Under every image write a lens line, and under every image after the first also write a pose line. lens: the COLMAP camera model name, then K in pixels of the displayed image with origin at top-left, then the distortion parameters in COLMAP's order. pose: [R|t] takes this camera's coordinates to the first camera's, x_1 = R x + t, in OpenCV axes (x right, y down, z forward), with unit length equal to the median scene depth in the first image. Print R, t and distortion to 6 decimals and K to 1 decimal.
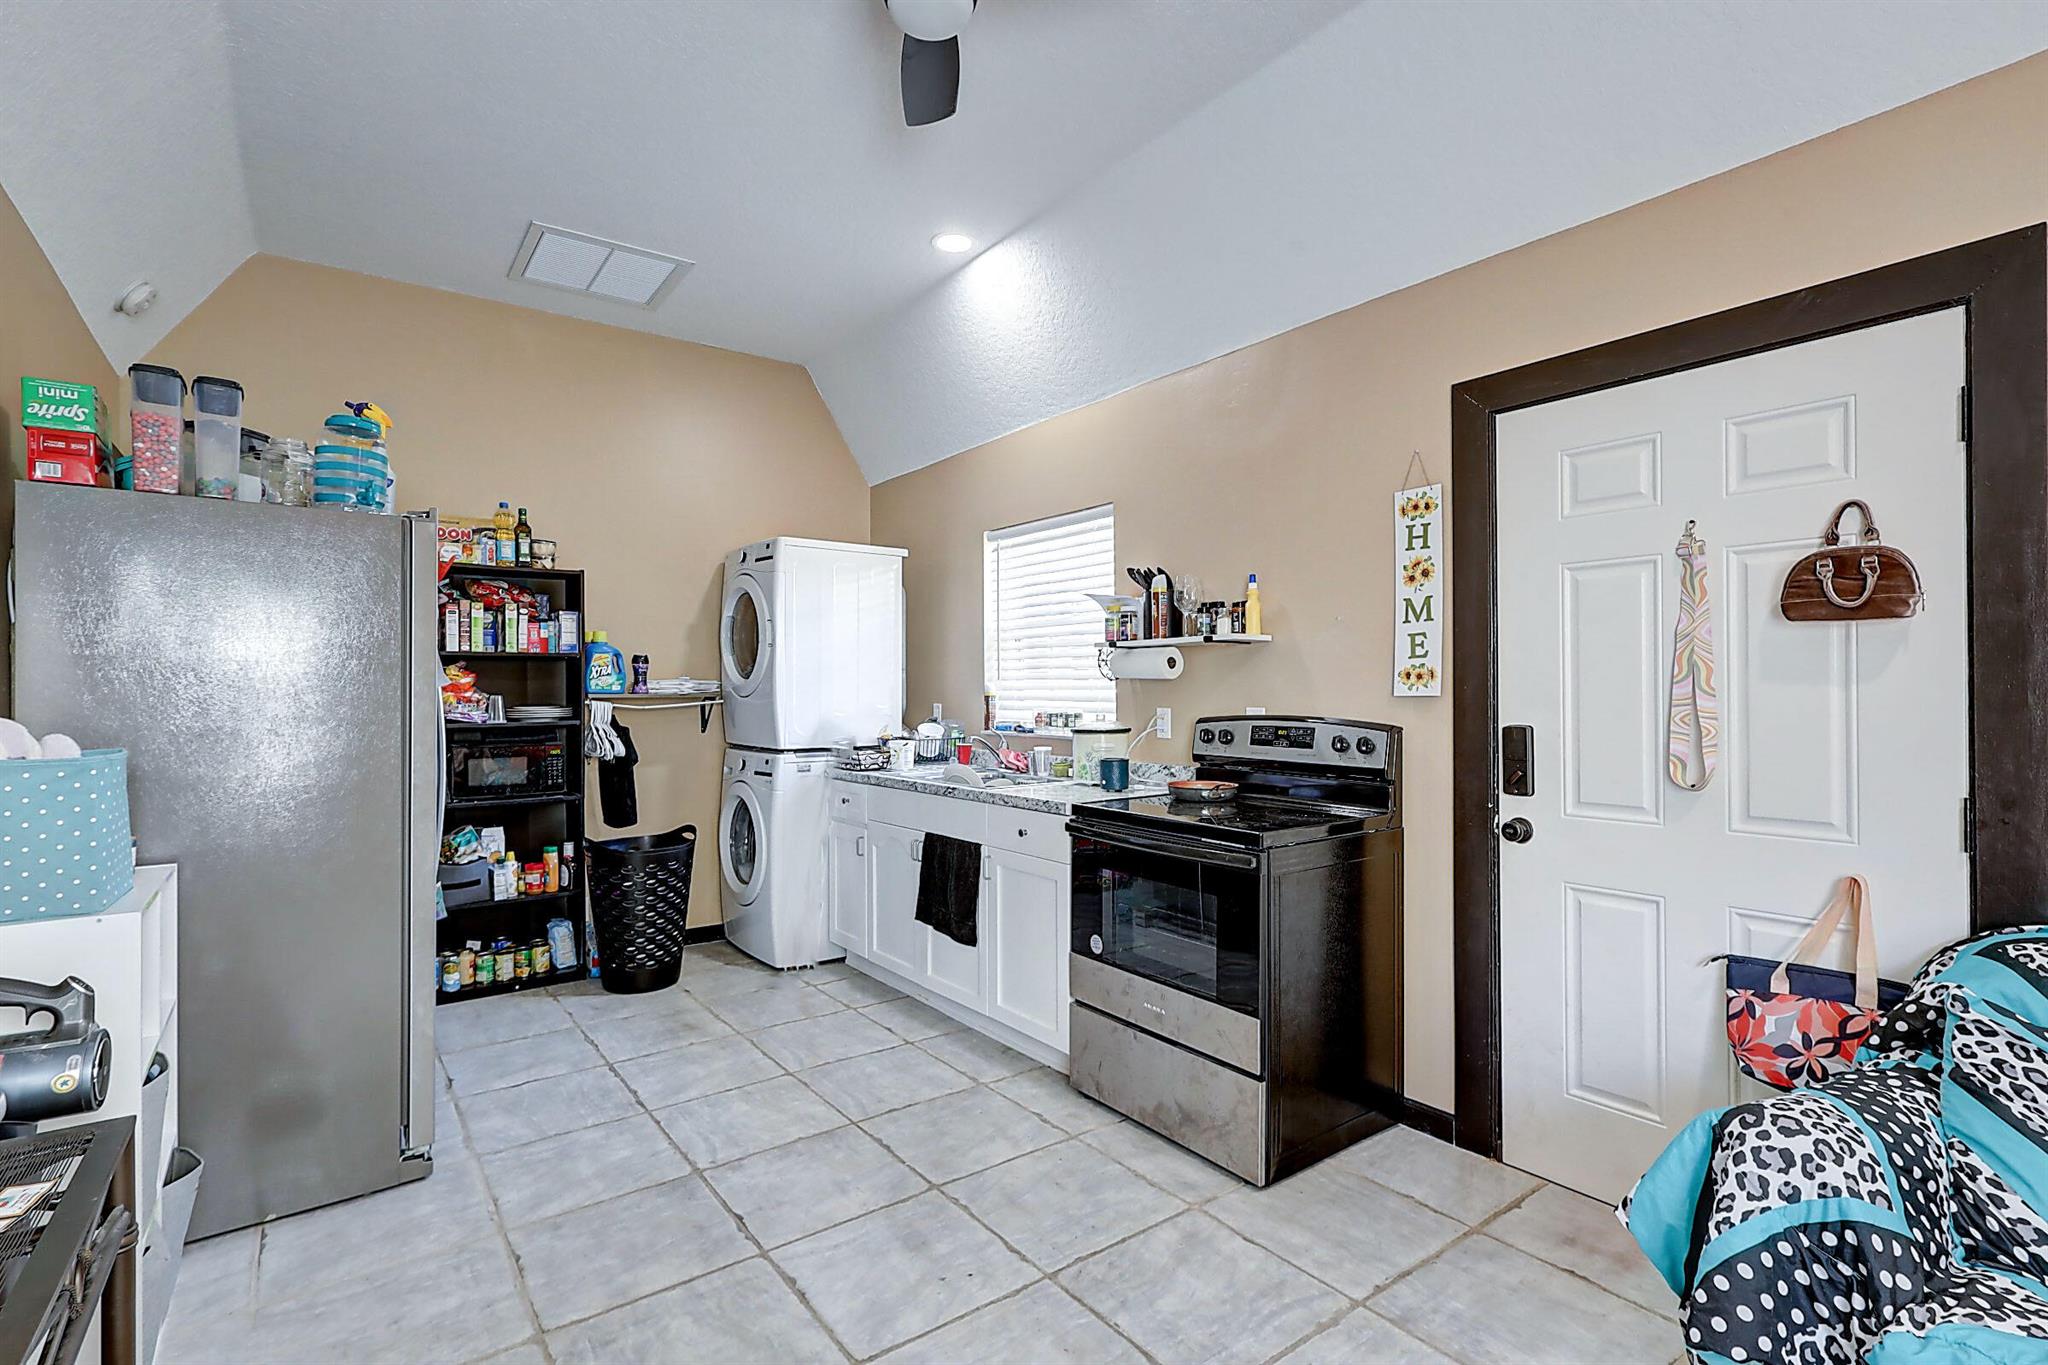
lens RADIAL K [[969.3, 0, 1027.7], [0, 969.3, 688.1], [0, 0, 1]] dist [-0.003543, 0.002544]
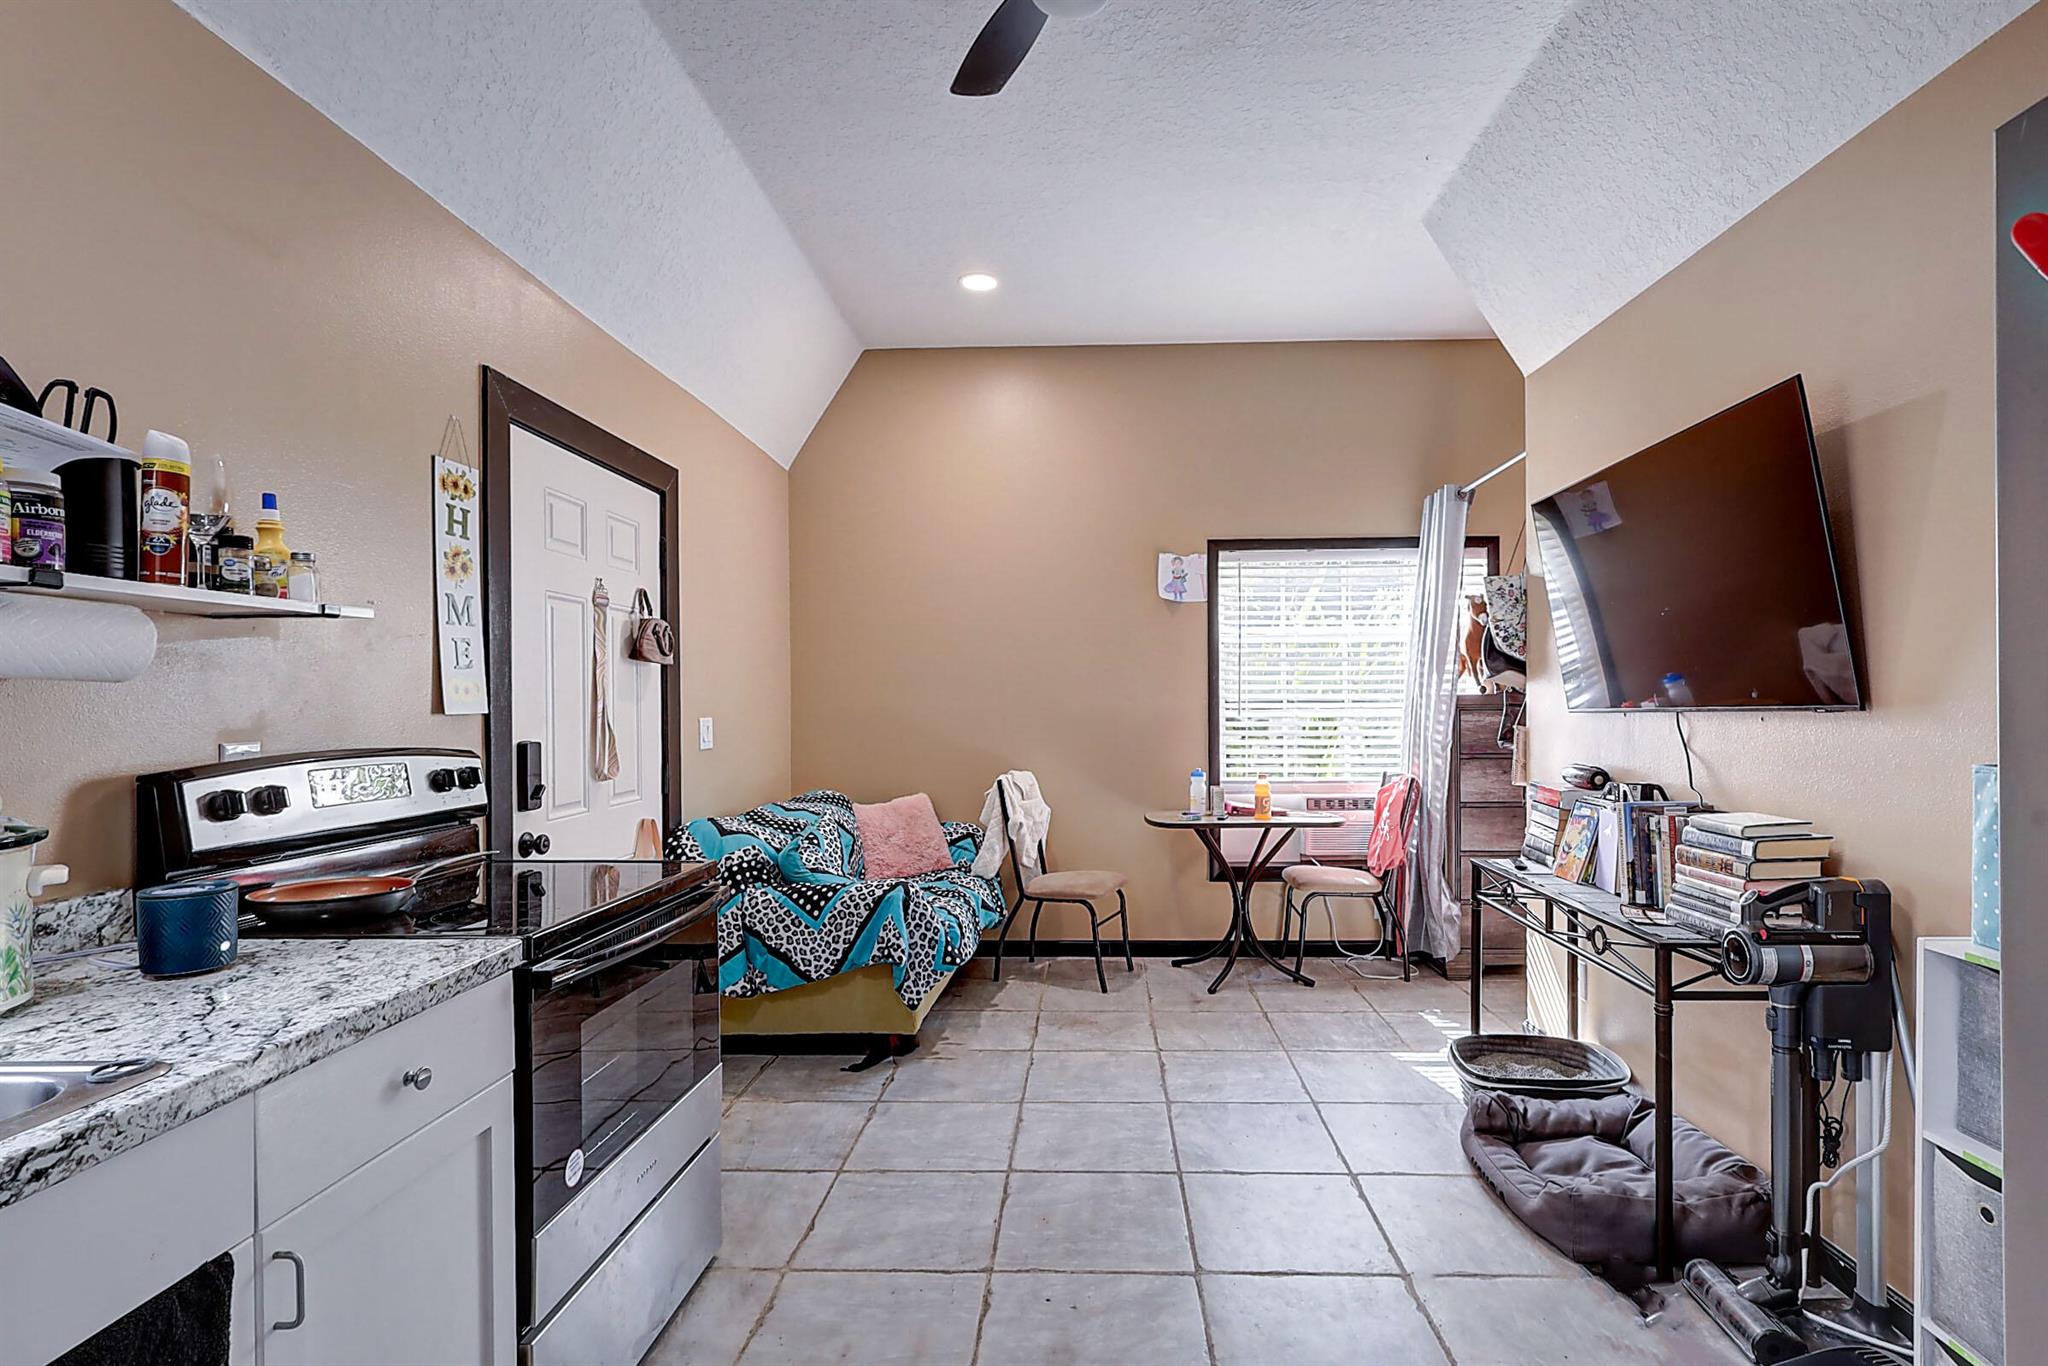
lens RADIAL K [[969.3, 0, 1070.5], [0, 969.3, 699.9], [0, 0, 1]] dist [-0.003543, 0.002544]
pose [[-0.785530, 0.004886, 0.618805, -0.558986], [0.006725, 0.999977, 0.000641, -0.001191], [-0.618788, 0.004665, -0.785544, 1.426778]]
